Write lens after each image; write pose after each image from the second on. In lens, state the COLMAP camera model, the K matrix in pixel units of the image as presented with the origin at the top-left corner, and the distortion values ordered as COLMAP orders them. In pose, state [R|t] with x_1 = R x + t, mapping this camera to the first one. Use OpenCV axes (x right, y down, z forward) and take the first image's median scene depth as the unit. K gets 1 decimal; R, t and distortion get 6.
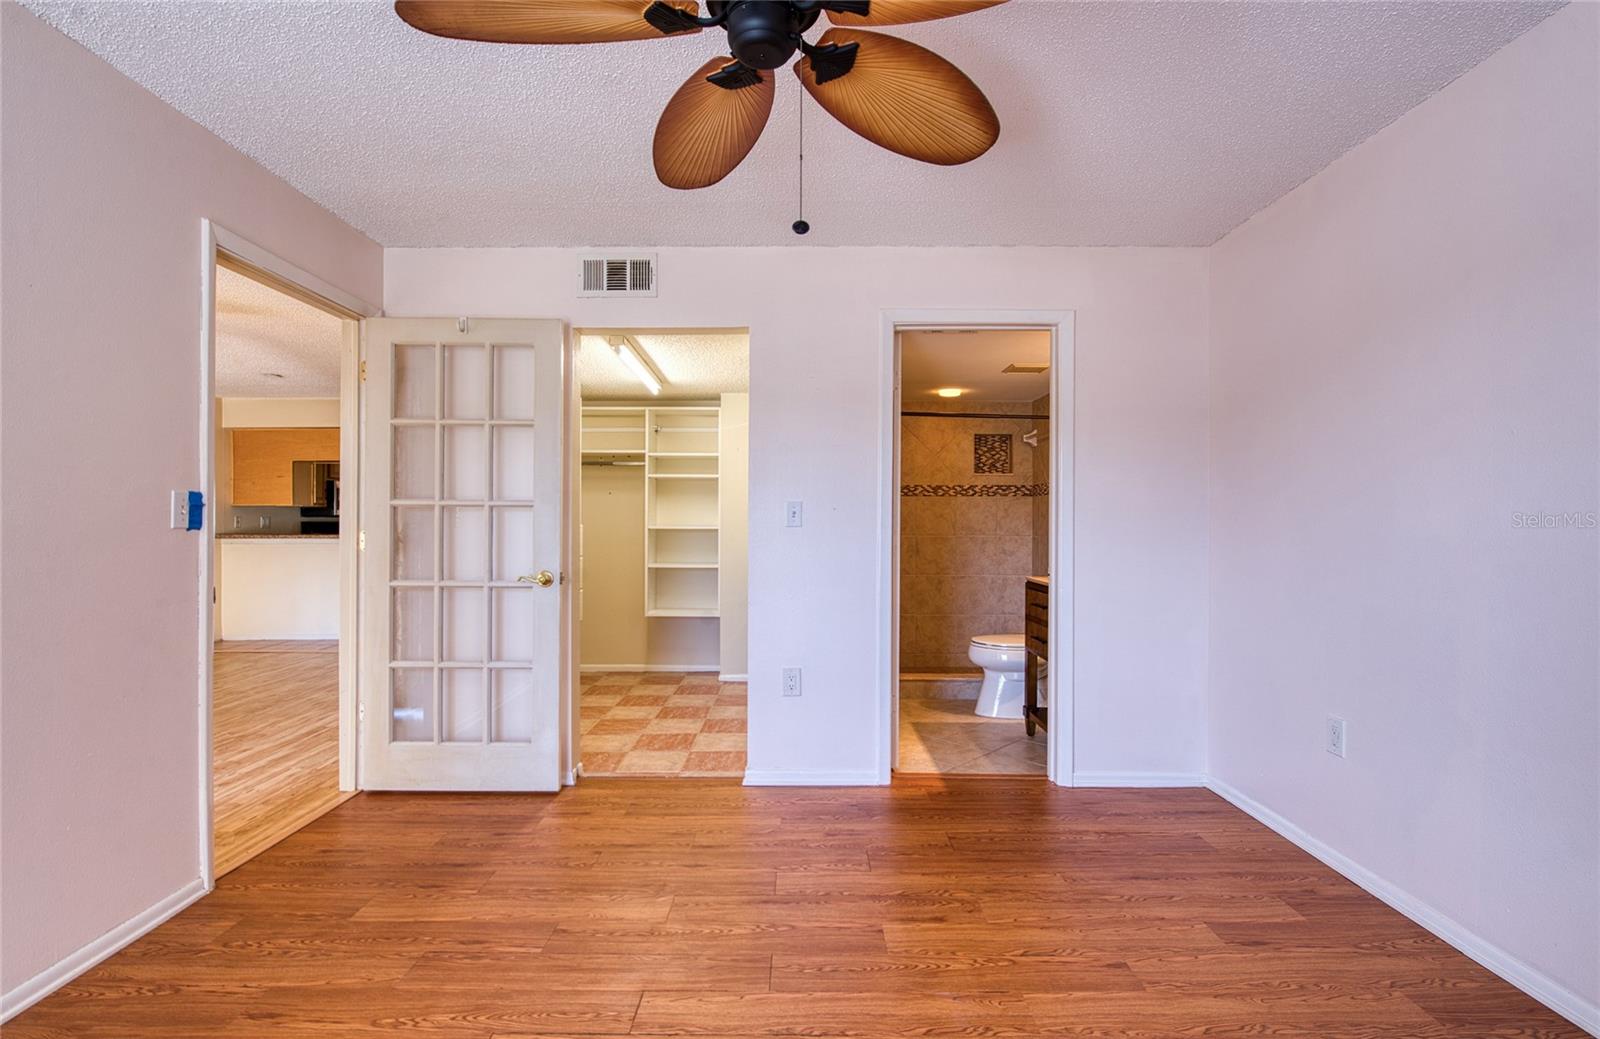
lens RADIAL K [[739.5, 0, 806.4], [0, 739.5, 521.9], [0, 0, 1]] dist [-0.002826, -0.000207]
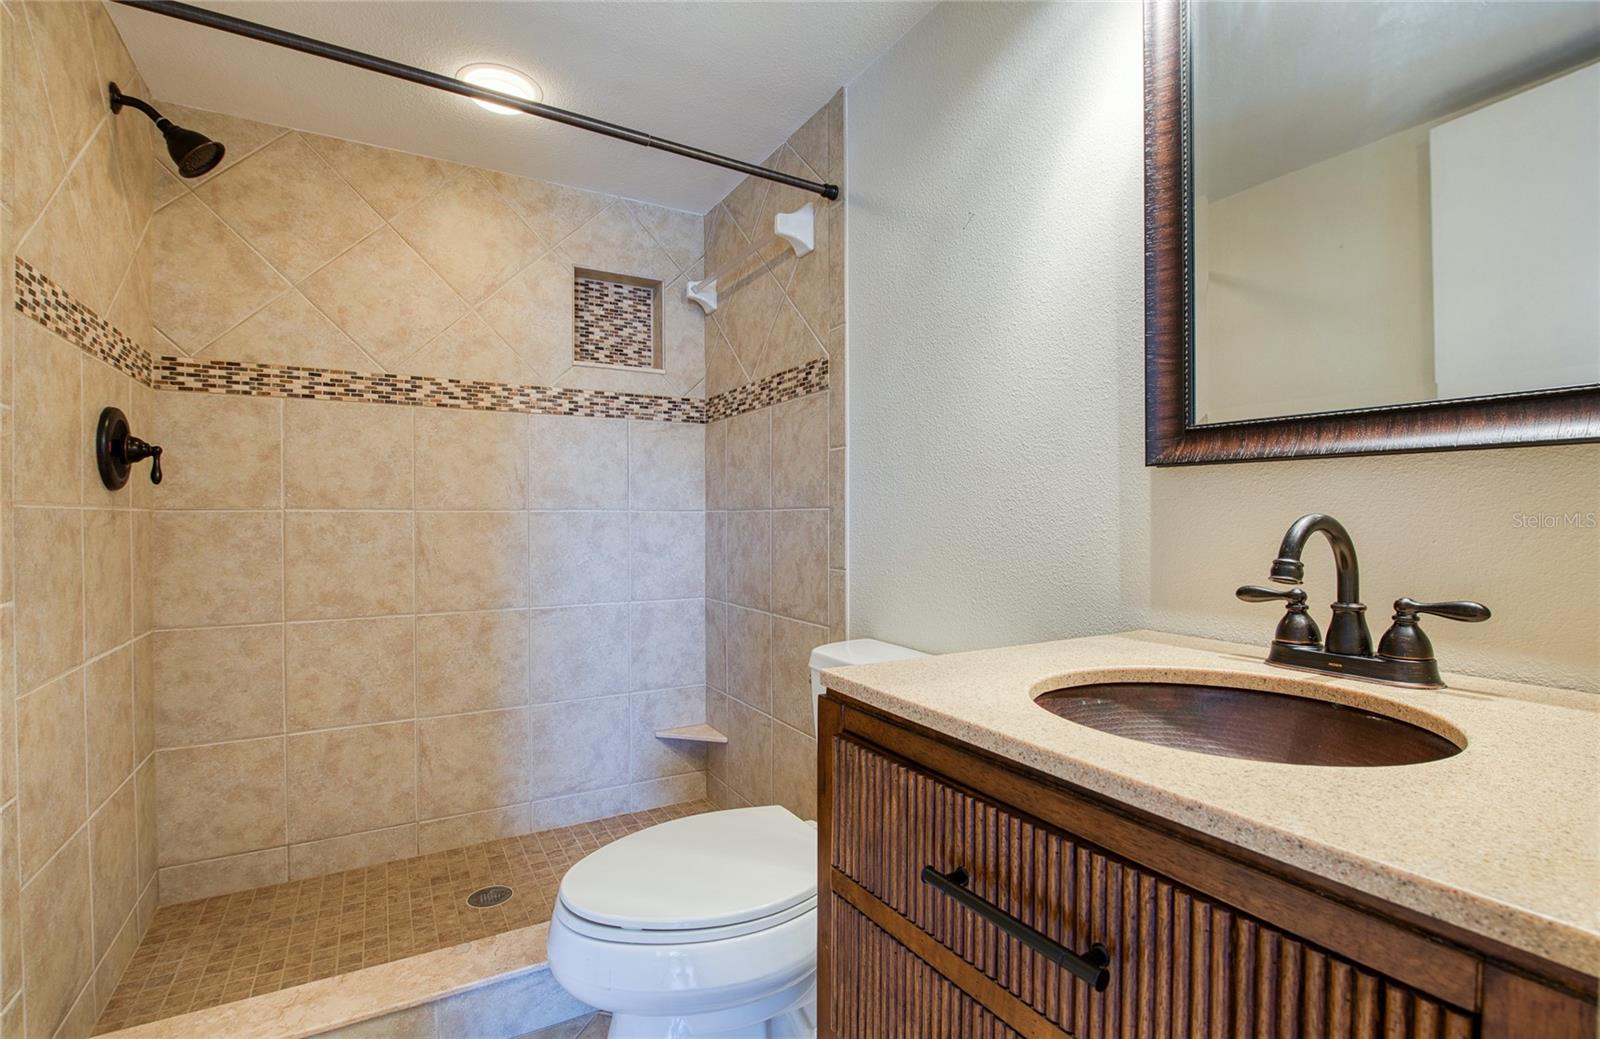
lens RADIAL K [[739.5, 0, 806.4], [0, 739.5, 521.9], [0, 0, 1]] dist [-0.002826, -0.000207]
pose [[0.869736, -0.007543, 0.493460, 0.134932], [0.004532, 0.999963, 0.007297, 0.022728], [-0.493497, -0.004111, 0.869738, 0.572944]]
